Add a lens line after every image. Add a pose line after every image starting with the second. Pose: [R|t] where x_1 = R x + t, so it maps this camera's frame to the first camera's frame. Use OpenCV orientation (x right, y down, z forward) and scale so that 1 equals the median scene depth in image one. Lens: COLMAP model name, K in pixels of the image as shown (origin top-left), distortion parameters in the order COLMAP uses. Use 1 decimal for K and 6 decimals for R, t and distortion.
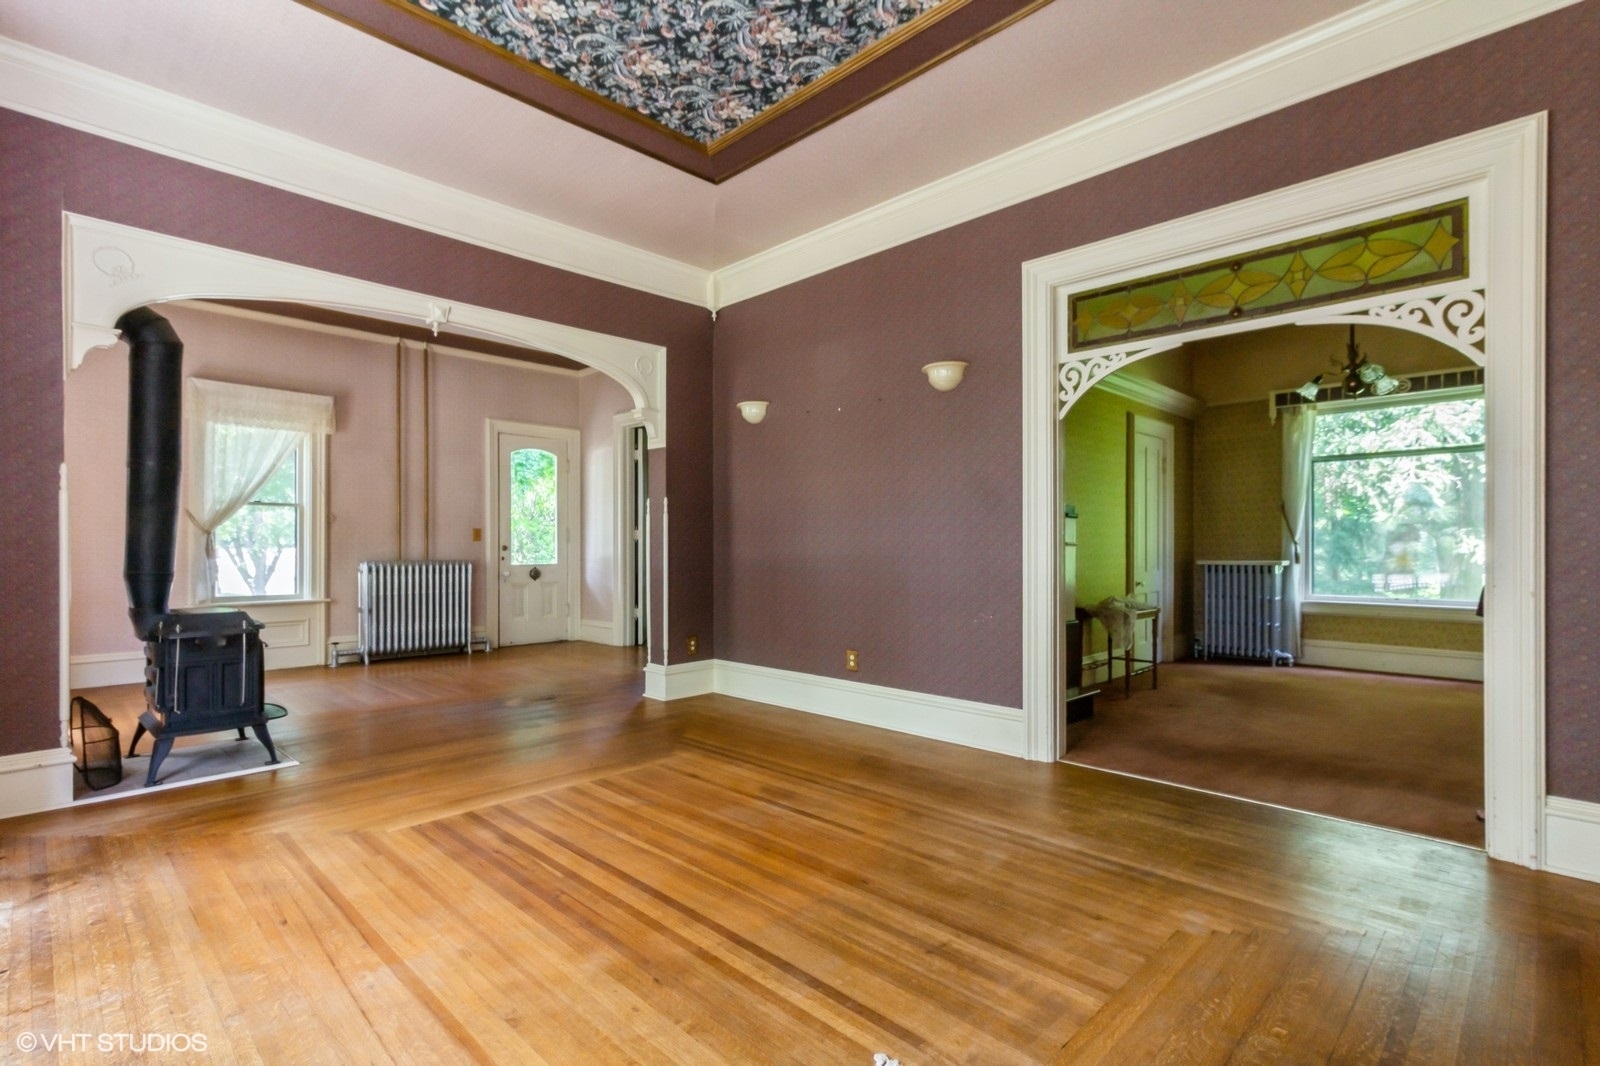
lens RADIAL K [[762.5, 0, 794.0], [0, 762.5, 576.4], [0, 0, 1]] dist [0.002593, 0.001111]
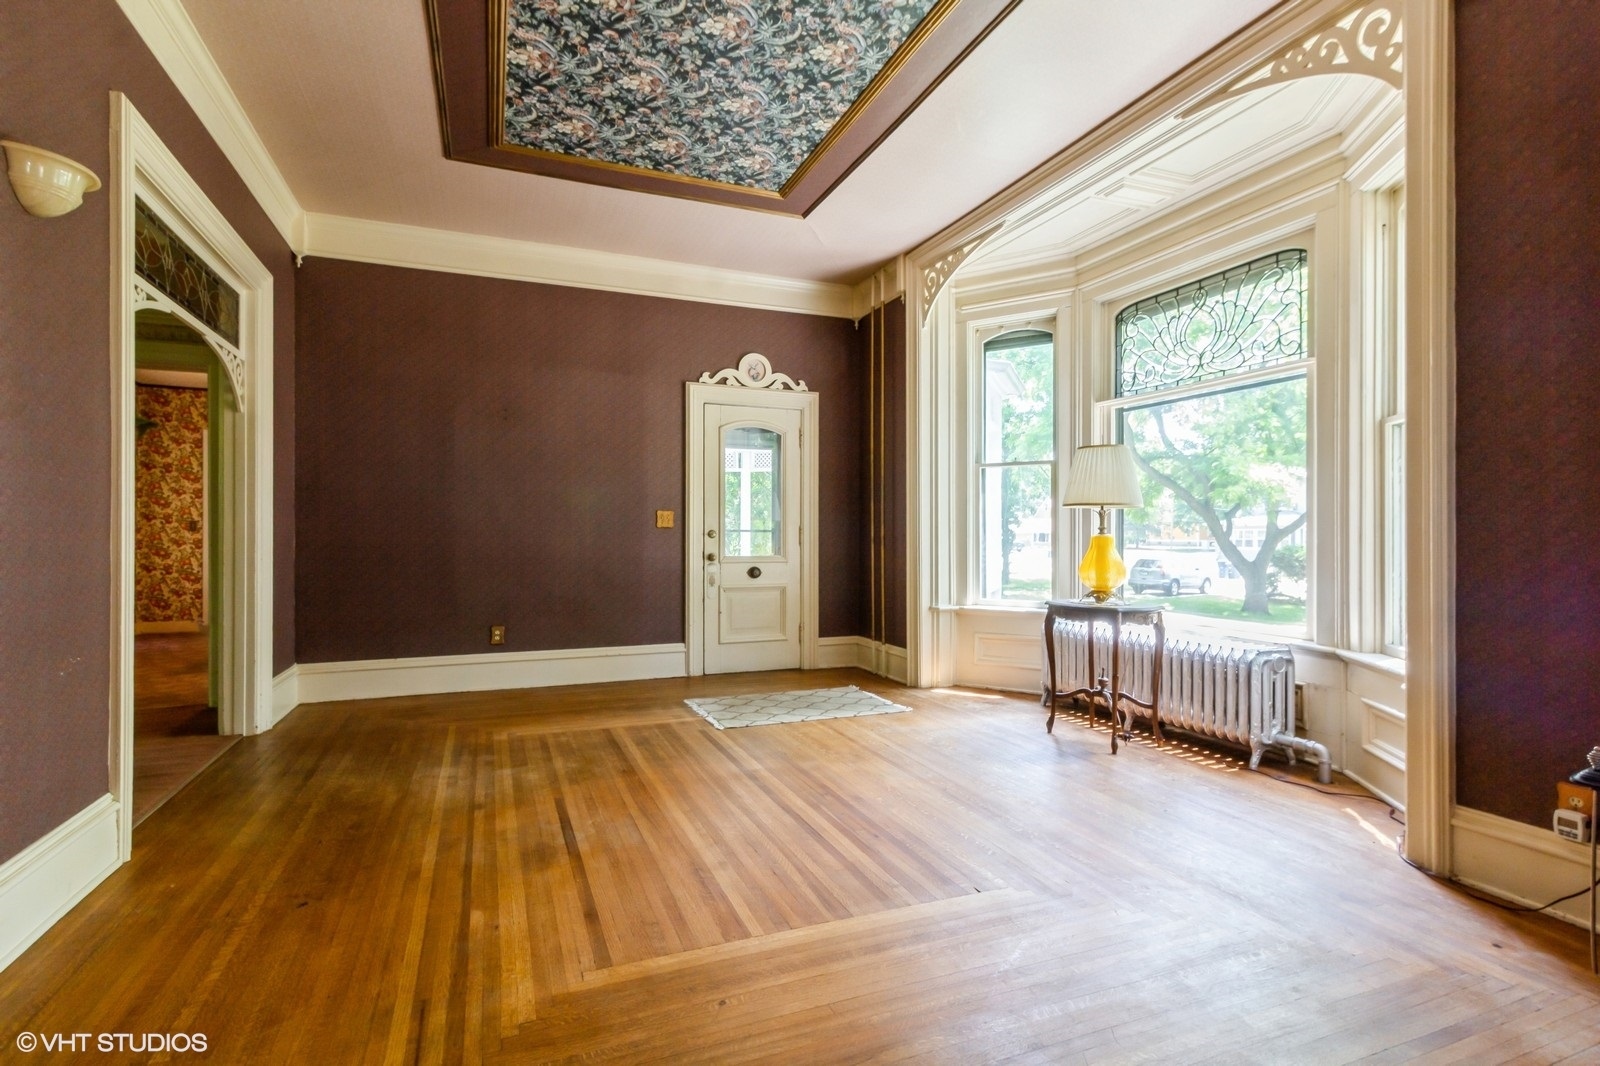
lens RADIAL K [[762.5, 0, 797.8], [0, 762.5, 527.0], [0, 0, 1]] dist [0.002593, 0.001111]
pose [[-0.920904, -0.001480, 0.389787, -0.652821], [0.010470, 0.999538, 0.028532, -0.075386], [-0.389649, 0.030357, -0.920463, 1.878504]]
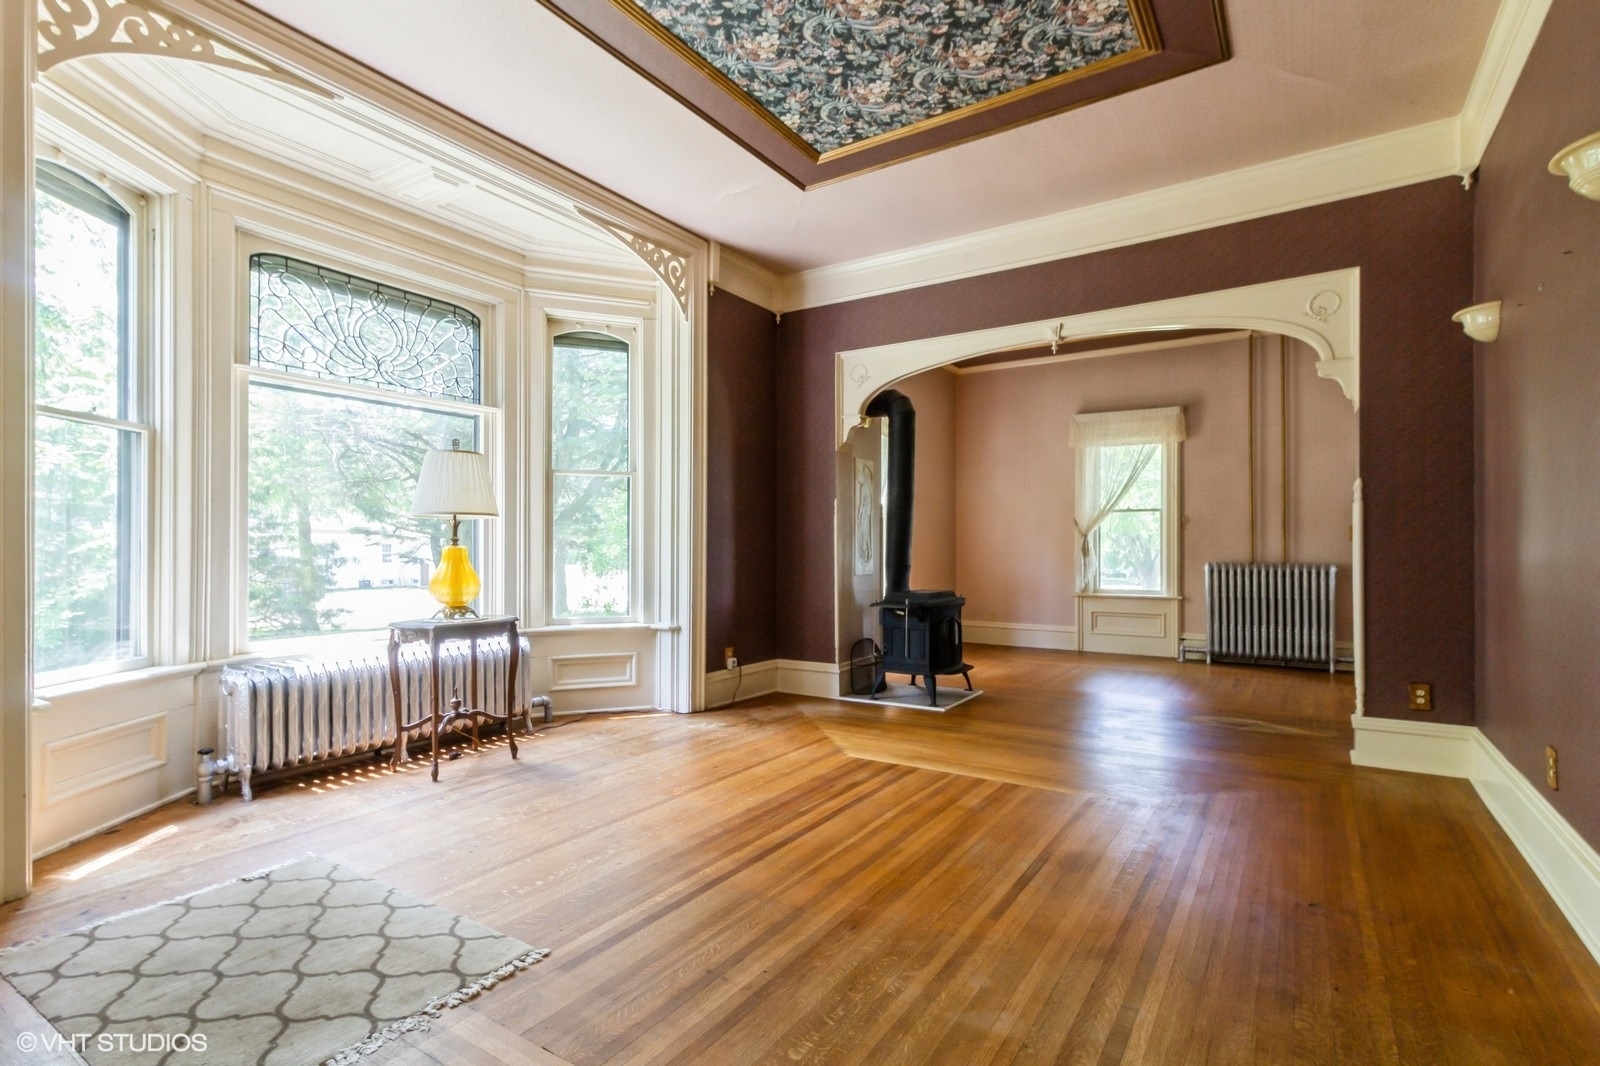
lens RADIAL K [[762.5, 0, 793.1], [0, 762.5, 538.9], [0, 0, 1]] dist [0.002593, 0.001111]
pose [[0.192083, -0.011641, -0.981310, 0.823326], [-0.038350, 0.999077, -0.019359, -0.024115], [0.980629, 0.041352, 0.191459, 0.649595]]
